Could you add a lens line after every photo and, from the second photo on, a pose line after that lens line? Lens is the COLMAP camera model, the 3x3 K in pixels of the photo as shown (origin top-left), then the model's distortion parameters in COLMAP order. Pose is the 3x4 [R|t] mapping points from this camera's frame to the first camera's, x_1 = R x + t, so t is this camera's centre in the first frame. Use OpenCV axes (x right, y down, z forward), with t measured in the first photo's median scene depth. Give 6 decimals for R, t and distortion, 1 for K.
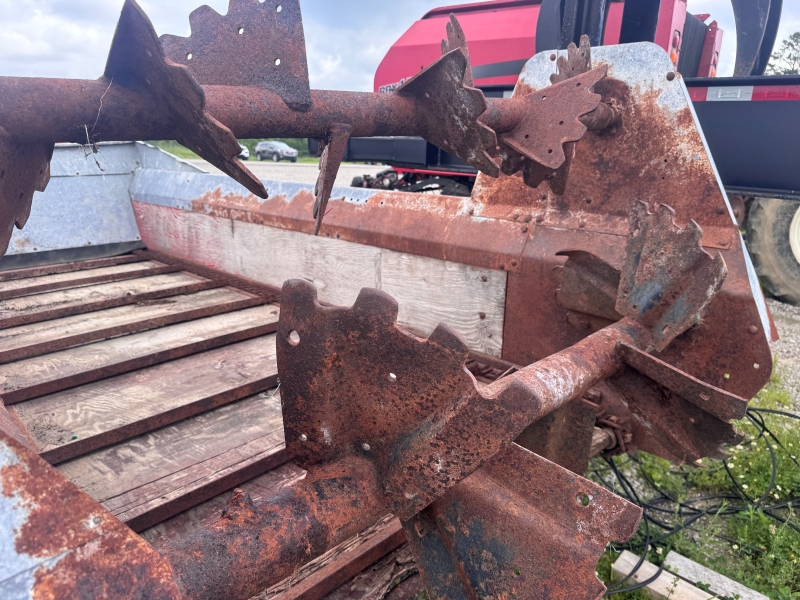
lens RADIAL K [[569.1, 0, 396.1], [0, 569.1, 301.0], [0, 0, 1]] dist [0.073378, -0.089588]
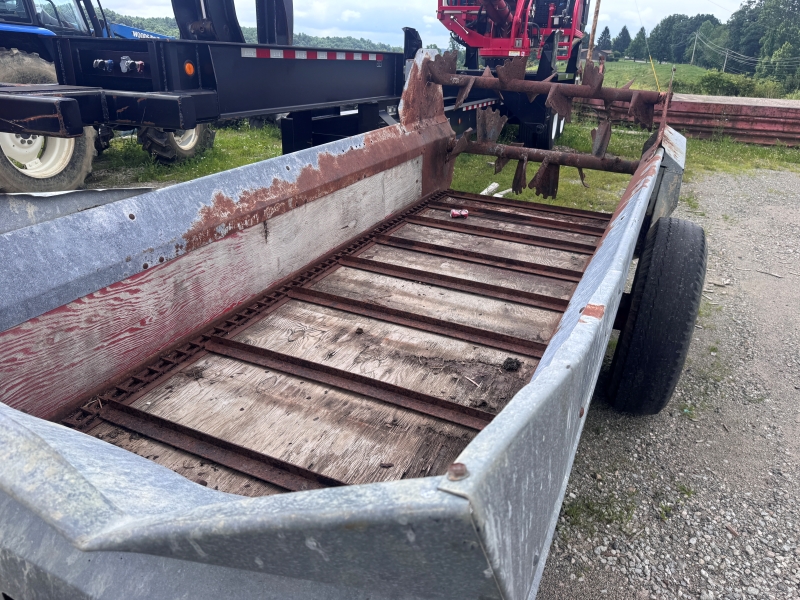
lens RADIAL K [[565.7, 0, 400.0], [0, 565.7, 300.0], [0, 0, 1]] dist [0.209390, -0.433565]
pose [[-0.379257, -0.400369, 0.834187, -1.156119], [0.214910, 0.838771, 0.500277, -0.442764], [-0.899987, 0.369009, -0.232066, 1.142048]]
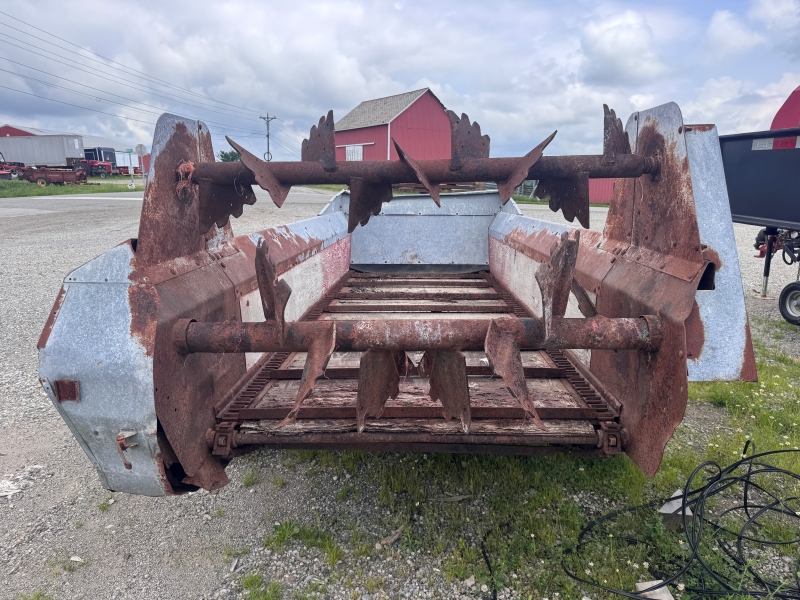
lens RADIAL K [[563.8, 0, 397.7], [0, 563.8, 298.6], [0, 0, 1]] dist [0.044950, -0.043831]
pose [[0.700170, 0.134968, -0.701103, 0.465800], [-0.195753, 0.980630, -0.006713, 0.028351], [0.686617, 0.141943, 0.713028, -0.074873]]
